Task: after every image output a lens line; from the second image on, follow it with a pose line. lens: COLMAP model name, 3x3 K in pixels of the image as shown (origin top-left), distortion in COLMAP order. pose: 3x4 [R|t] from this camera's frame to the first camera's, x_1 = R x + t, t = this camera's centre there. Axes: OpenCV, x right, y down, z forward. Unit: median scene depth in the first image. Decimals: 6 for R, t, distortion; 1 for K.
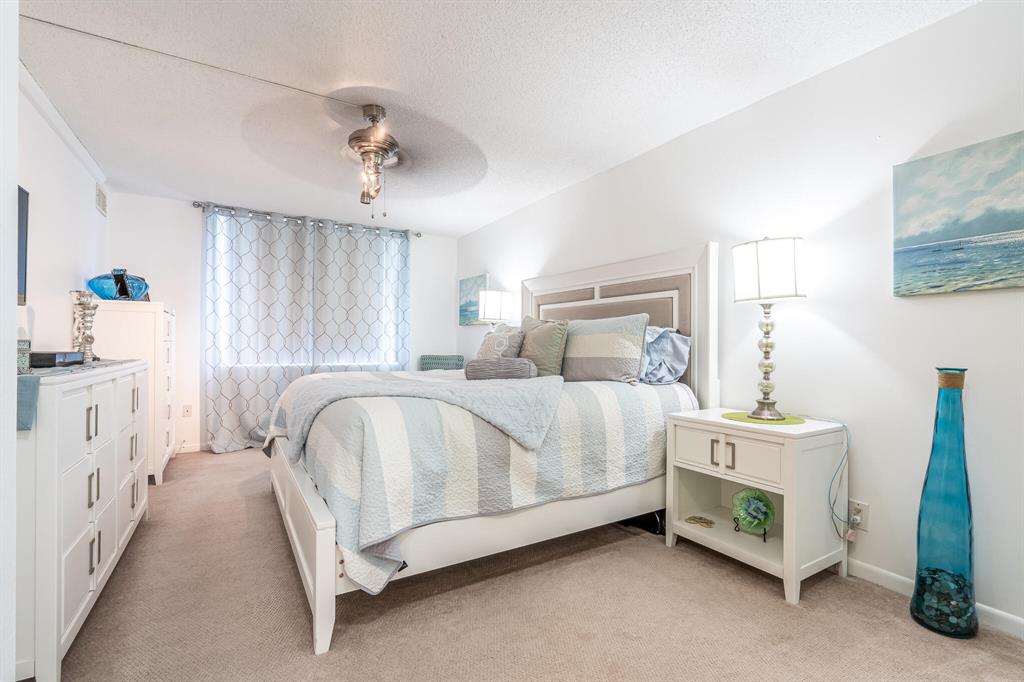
lens RADIAL K [[465.2, 0, 512.0], [0, 465.2, 341.0], [0, 0, 1]] dist [-0.018869, 0.000092]
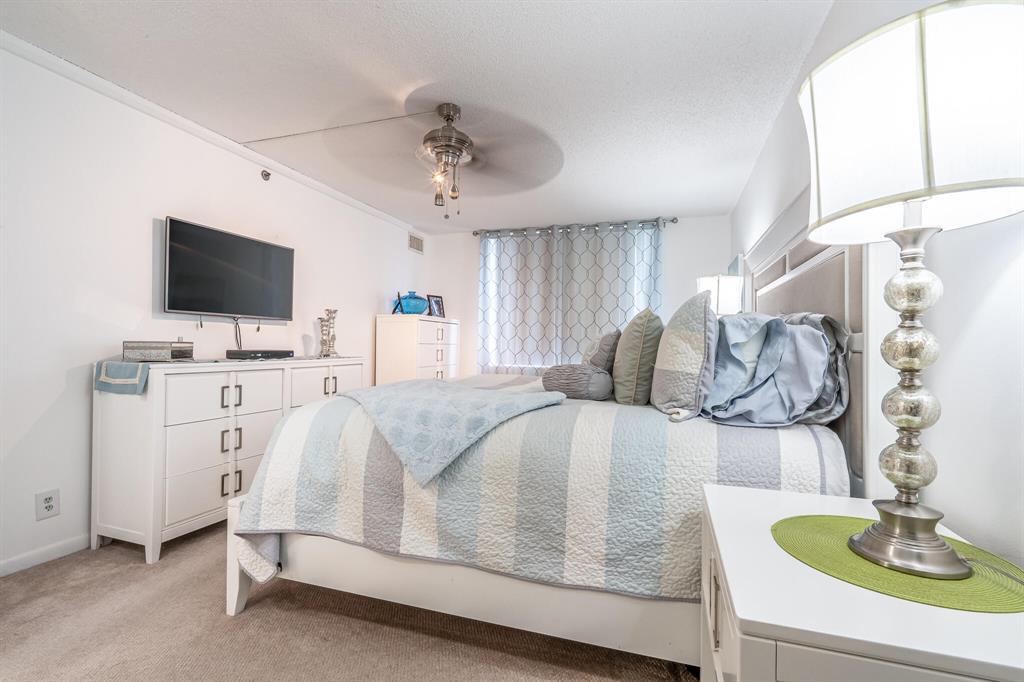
lens RADIAL K [[461.5, 0, 508.5], [0, 461.5, 343.1], [0, 0, 1]] dist [-0.001944, -0.000085]
pose [[0.644452, -0.002593, -0.764640, 0.527042], [-0.001695, 0.999987, -0.004819, 0.004950], [0.764643, 0.004402, 0.644439, 0.460692]]
